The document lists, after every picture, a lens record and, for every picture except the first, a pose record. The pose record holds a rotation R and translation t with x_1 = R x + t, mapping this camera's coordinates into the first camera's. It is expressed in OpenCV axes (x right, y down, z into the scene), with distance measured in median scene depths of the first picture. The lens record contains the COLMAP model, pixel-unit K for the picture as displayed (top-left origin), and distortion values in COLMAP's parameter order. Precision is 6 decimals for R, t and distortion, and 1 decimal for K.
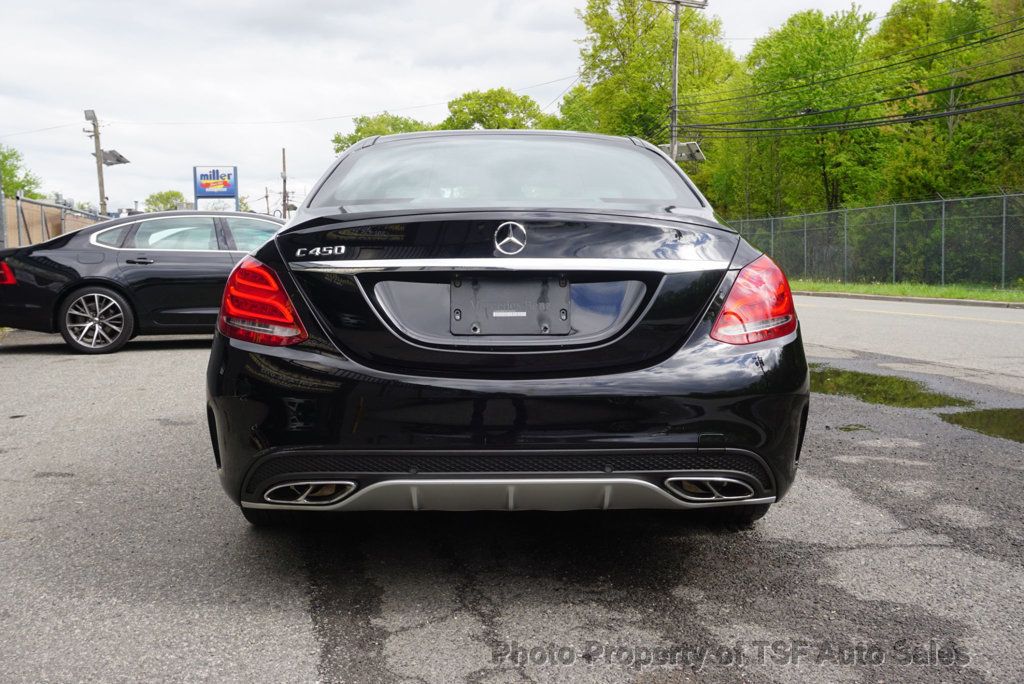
lens RADIAL K [[958.7, 0, 512.0], [0, 958.7, 342.0], [0, 0, 1]] dist [0.001919, 0.006138]
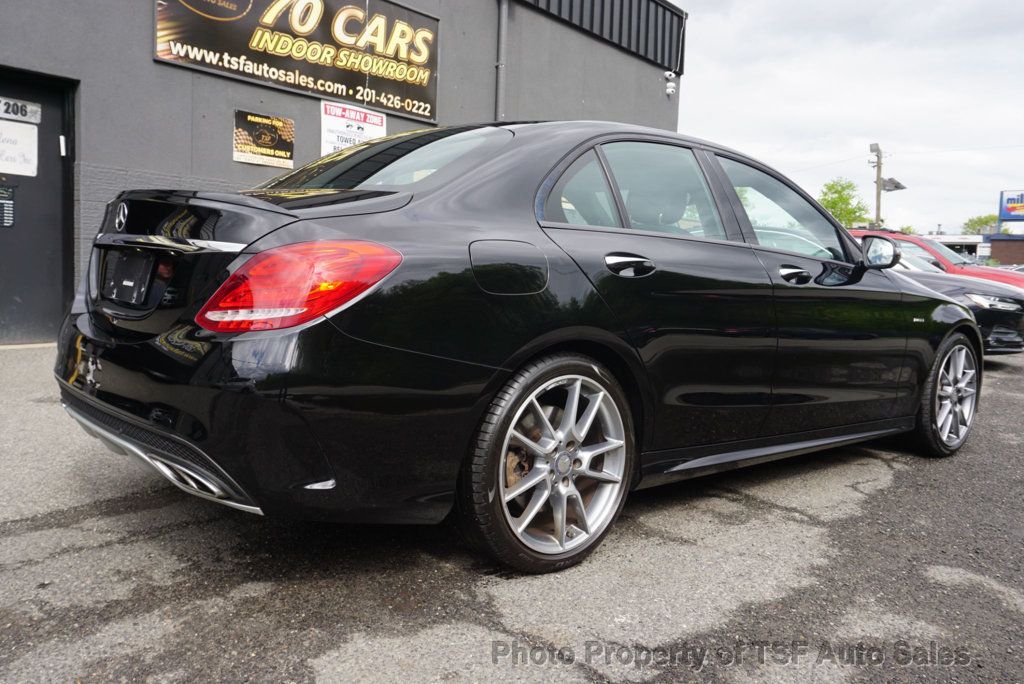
lens RADIAL K [[838.0, 0, 512.0], [0, 838.0, 342.0], [0, 0, 1]] dist [-0.023689, 0.011953]
pose [[0.643076, 0.104622, -0.758622, 0.792031], [-0.109865, 0.992980, 0.043811, -0.040657], [0.757880, 0.055173, 0.650056, 0.528819]]
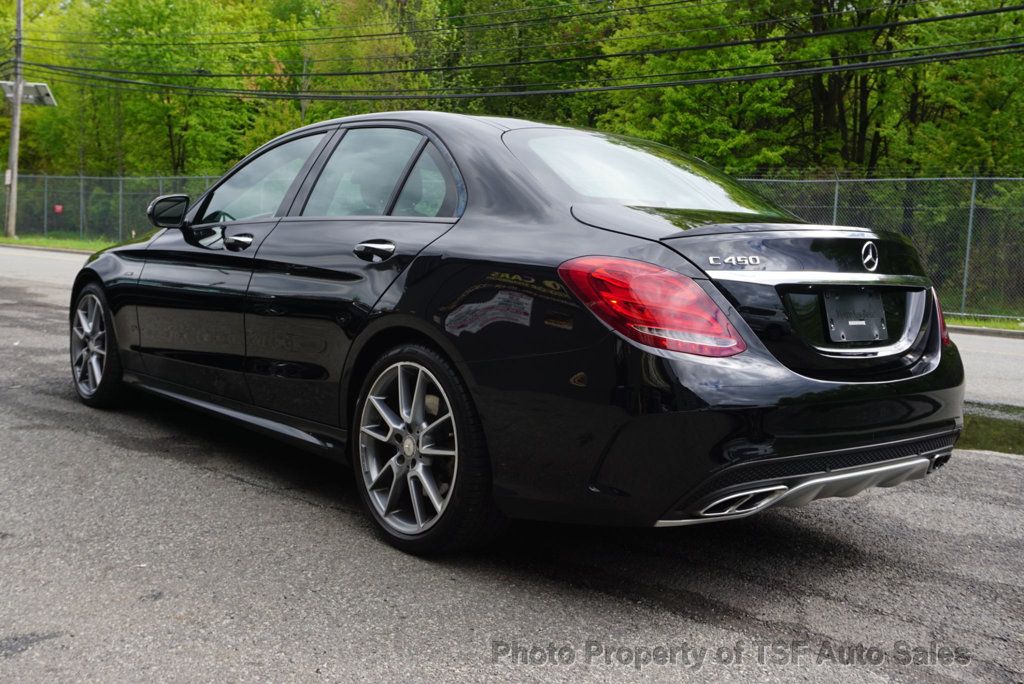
lens RADIAL K [[1001.0, 0, 512.0], [0, 1001.0, 342.0], [0, 0, 1]] dist [-0.015575, -0.001286]
pose [[0.779468, -0.014595, 0.626272, -0.788573], [-0.004980, 0.999553, 0.029493, -0.029617], [-0.626422, -0.026108, 0.779047, 0.255641]]
